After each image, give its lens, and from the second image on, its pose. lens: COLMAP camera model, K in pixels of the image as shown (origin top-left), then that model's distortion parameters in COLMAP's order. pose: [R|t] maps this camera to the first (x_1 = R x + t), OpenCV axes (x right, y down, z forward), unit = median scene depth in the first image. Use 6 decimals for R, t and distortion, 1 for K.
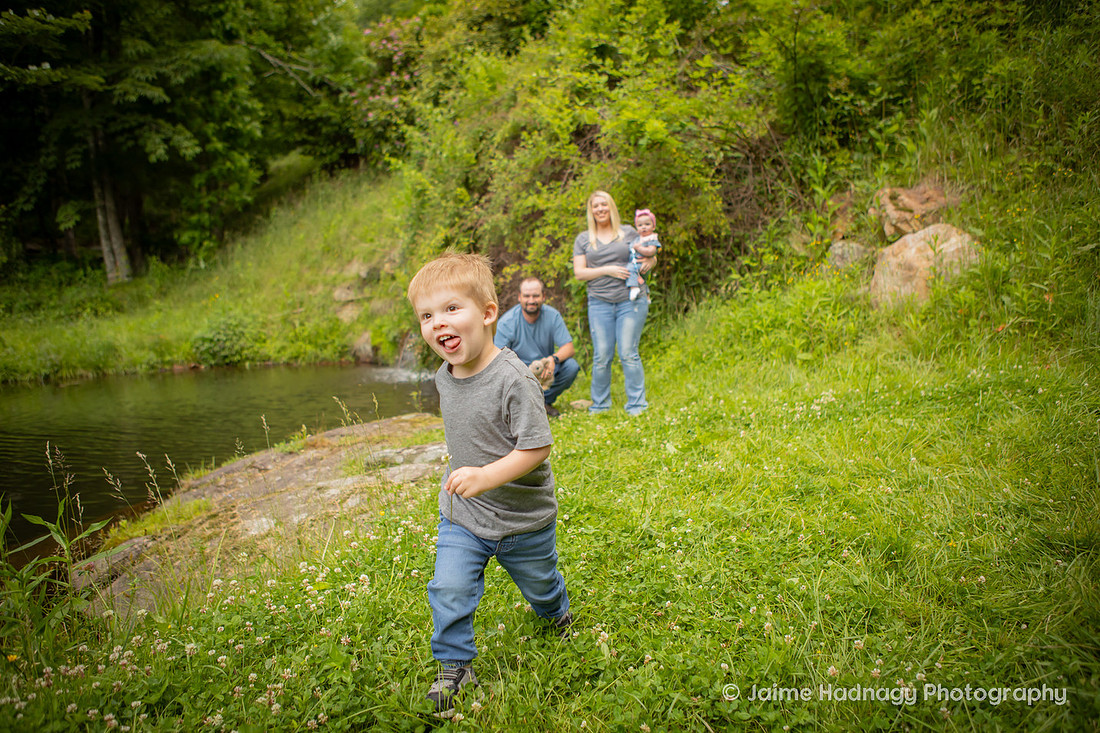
lens RADIAL K [[789.1, 0, 550.0], [0, 789.1, 366.5], [0, 0, 1]] dist [-0.089115, 0.086736]
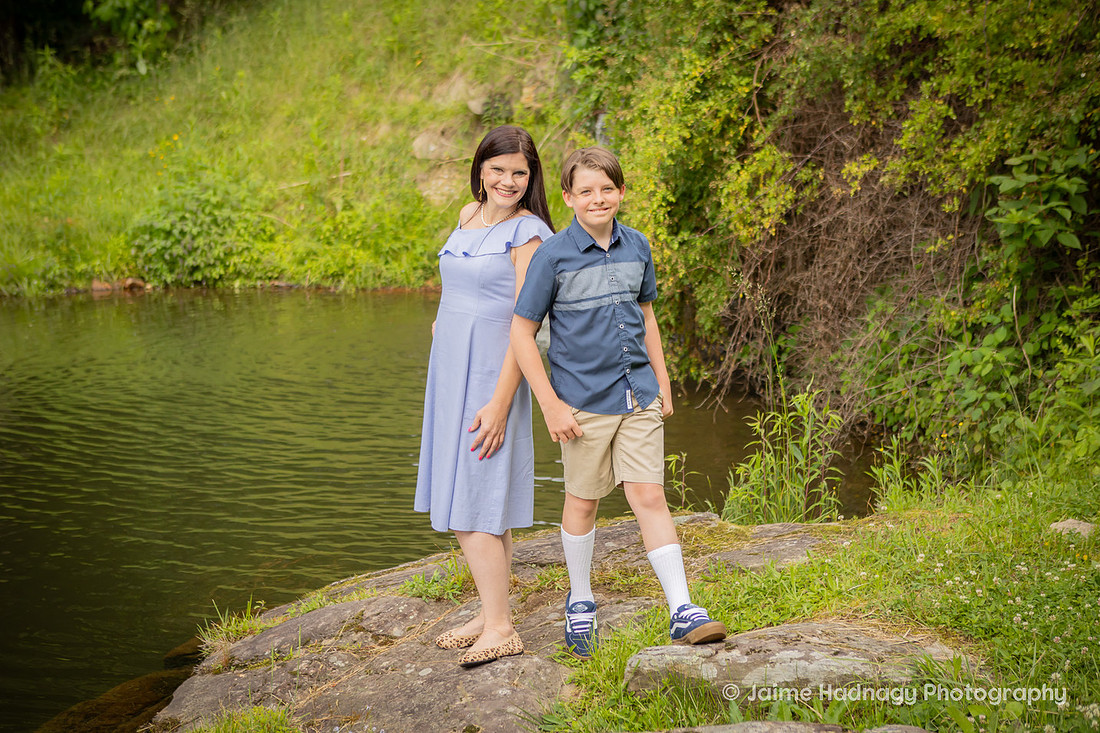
lens RADIAL K [[1622.5, 0, 553.3], [0, 1622.5, 351.6], [0, 0, 1]] dist [0.036261, 0.009464]
pose [[0.988246, 0.051923, -0.143783, -0.084974], [-0.043229, 0.997080, 0.062946, -0.068242], [0.146631, -0.055991, 0.987605, 0.033049]]
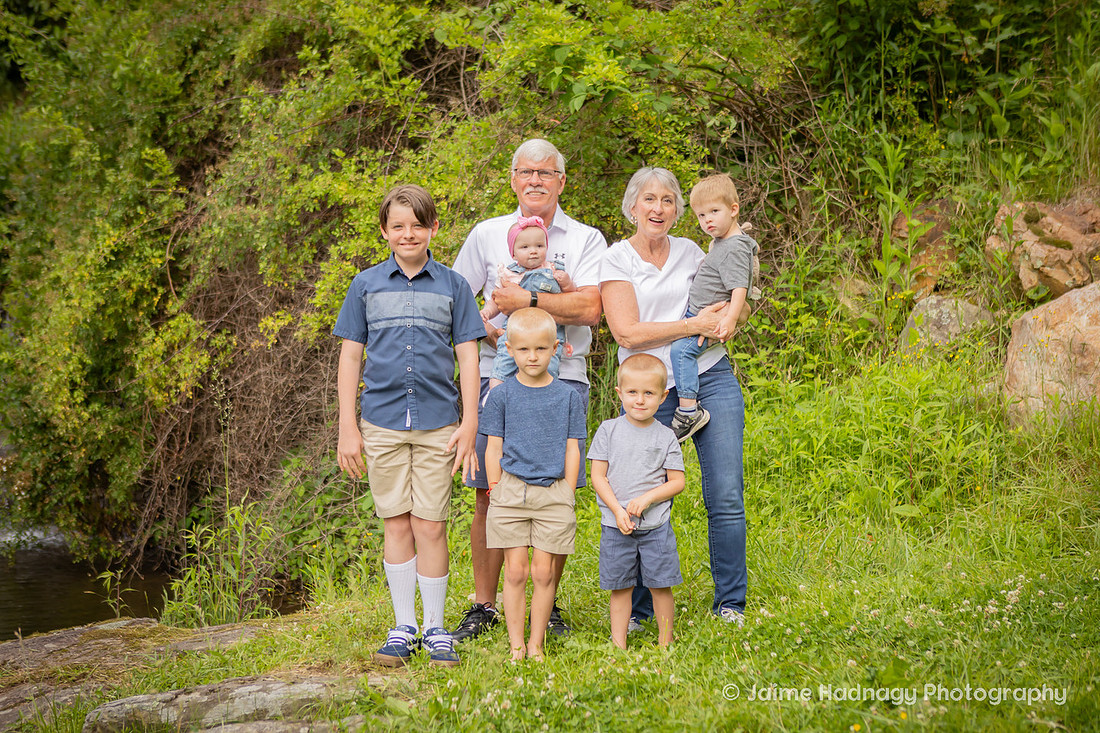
lens RADIAL K [[1632.1, 0, 550.0], [0, 1632.1, 366.5], [0, 0, 1]] dist [0.021893, -0.002058]
pose [[0.974868, 0.037521, 0.219599, -0.105775], [-0.016221, 0.995053, -0.098008, 0.001178], [-0.222190, 0.091983, 0.970655, -0.016930]]
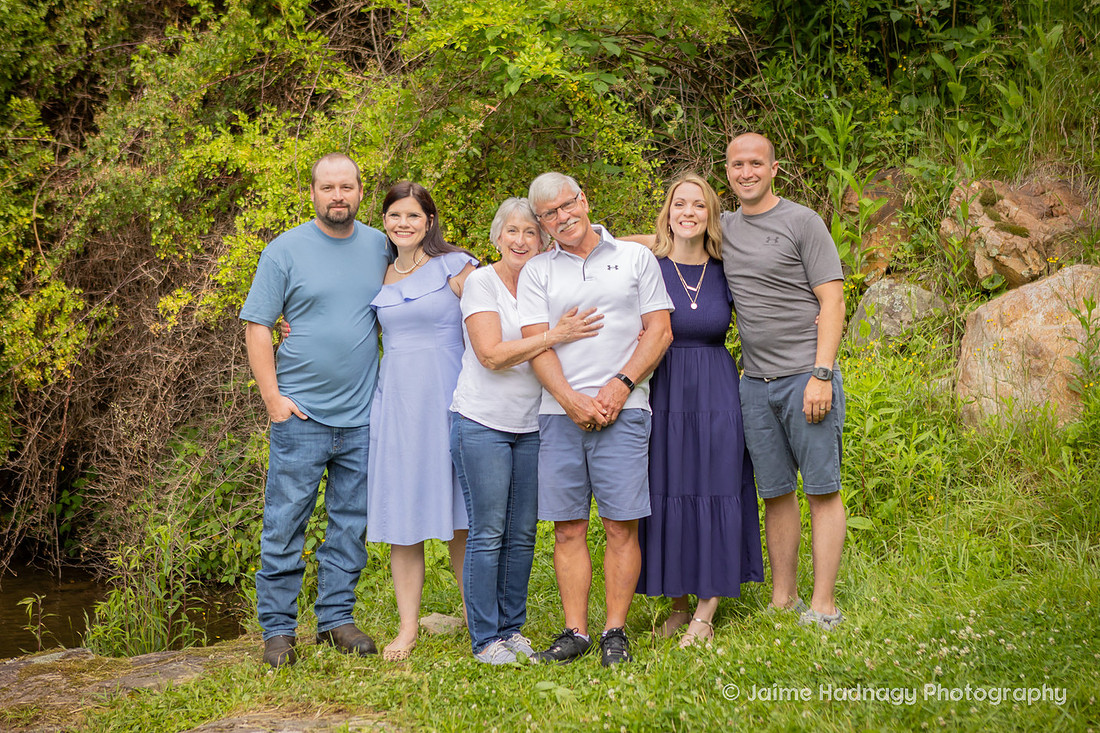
lens RADIAL K [[1995.5, 0, 575.6], [0, 1995.5, 386.8], [0, 0, 1]] dist [0.021957, 0.467900]
pose [[0.952775, 0.015216, 0.303296, -0.176432], [-0.006655, 0.999550, -0.029240, -0.043800], [-0.303605, 0.025840, 0.952448, -0.142411]]
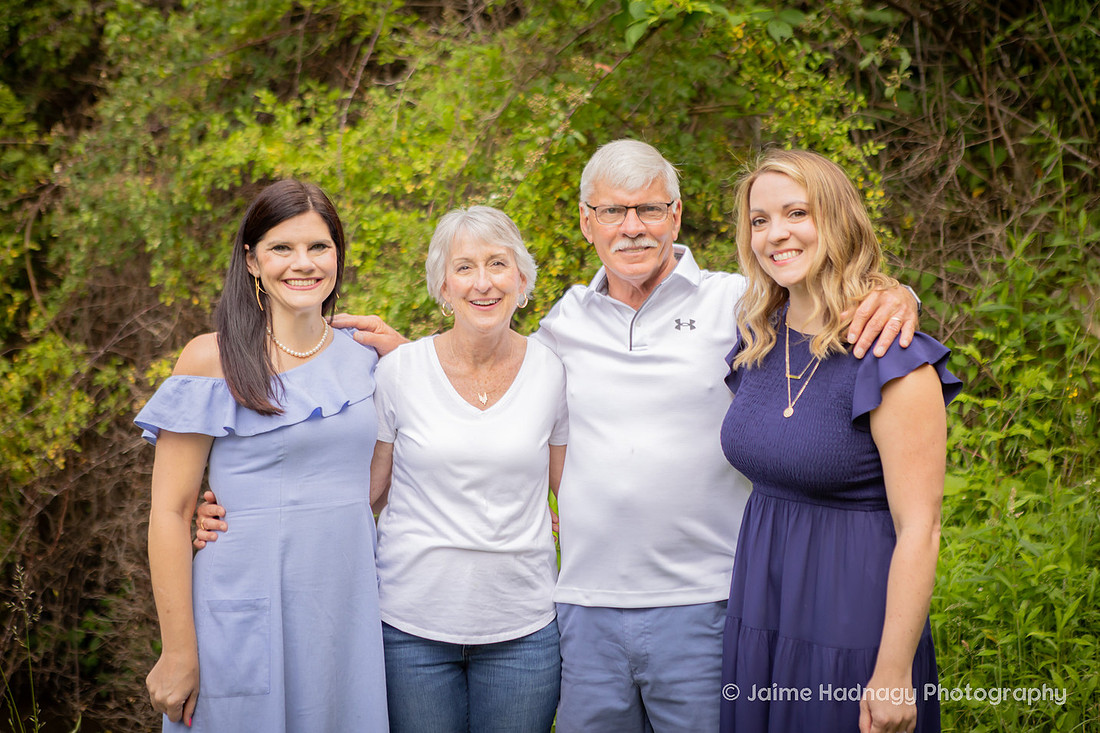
lens RADIAL K [[2052.4, 0, 532.4], [0, 2052.4, 367.4], [0, 0, 1]] dist [0.184238, 0.045627]
pose [[0.986486, 0.009765, 0.163556, -0.043635], [-0.002219, 0.998927, -0.046261, -0.086587], [-0.163832, 0.045273, 0.985449, 0.181757]]
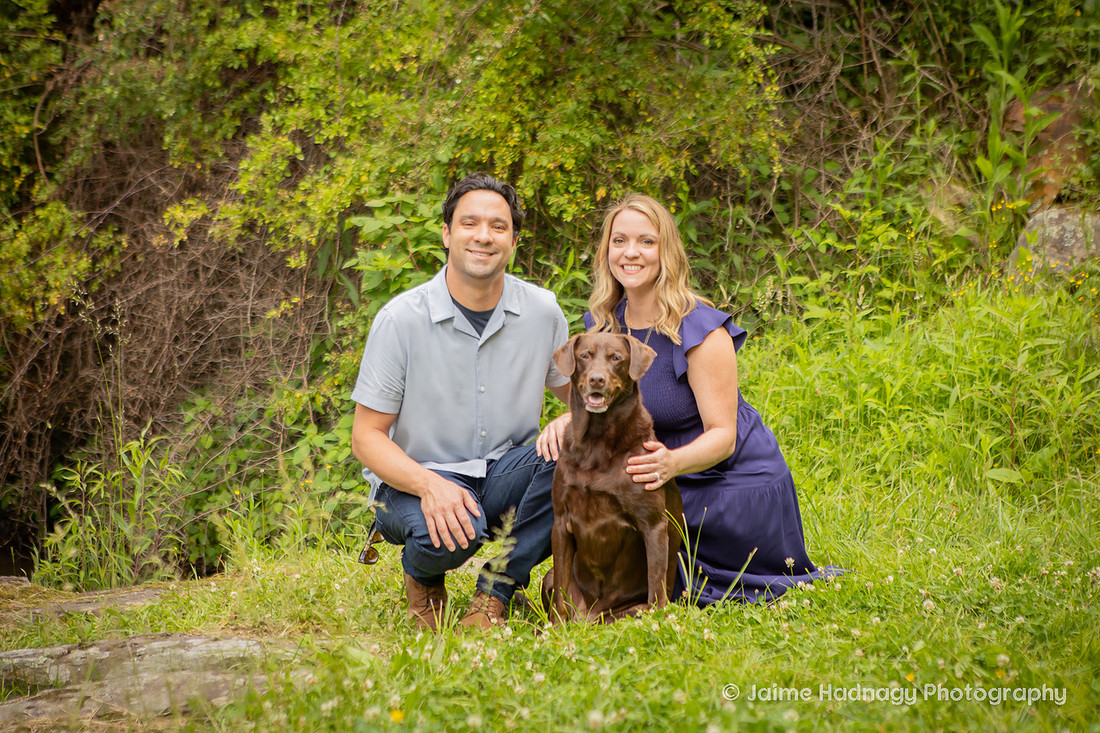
lens RADIAL K [[2265.2, 0, 550.0], [0, 2265.2, 366.5], [0, 0, 1]] dist [0.213562, -0.106504]
pose [[0.970708, 0.070441, 0.229704, -0.124647], [-0.052595, 0.995168, -0.082917, 0.028232], [-0.234435, 0.068407, 0.969722, -0.071004]]
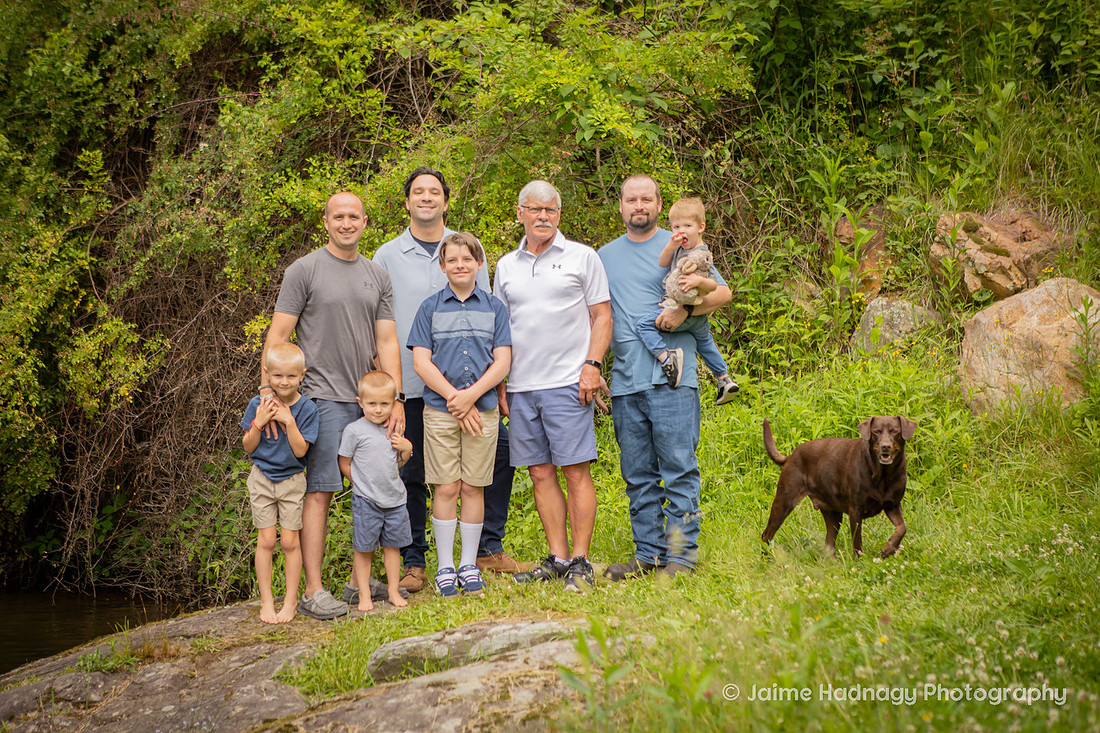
lens RADIAL K [[2052.4, 0, 532.4], [0, 2052.4, 367.4], [0, 0, 1]] dist [0.184238, 0.045627]
pose [[0.912891, 0.023057, 0.407553, -0.424807], [0.016733, 0.995451, -0.093799, 0.028964], [-0.407861, 0.092448, 0.908352, -0.257463]]
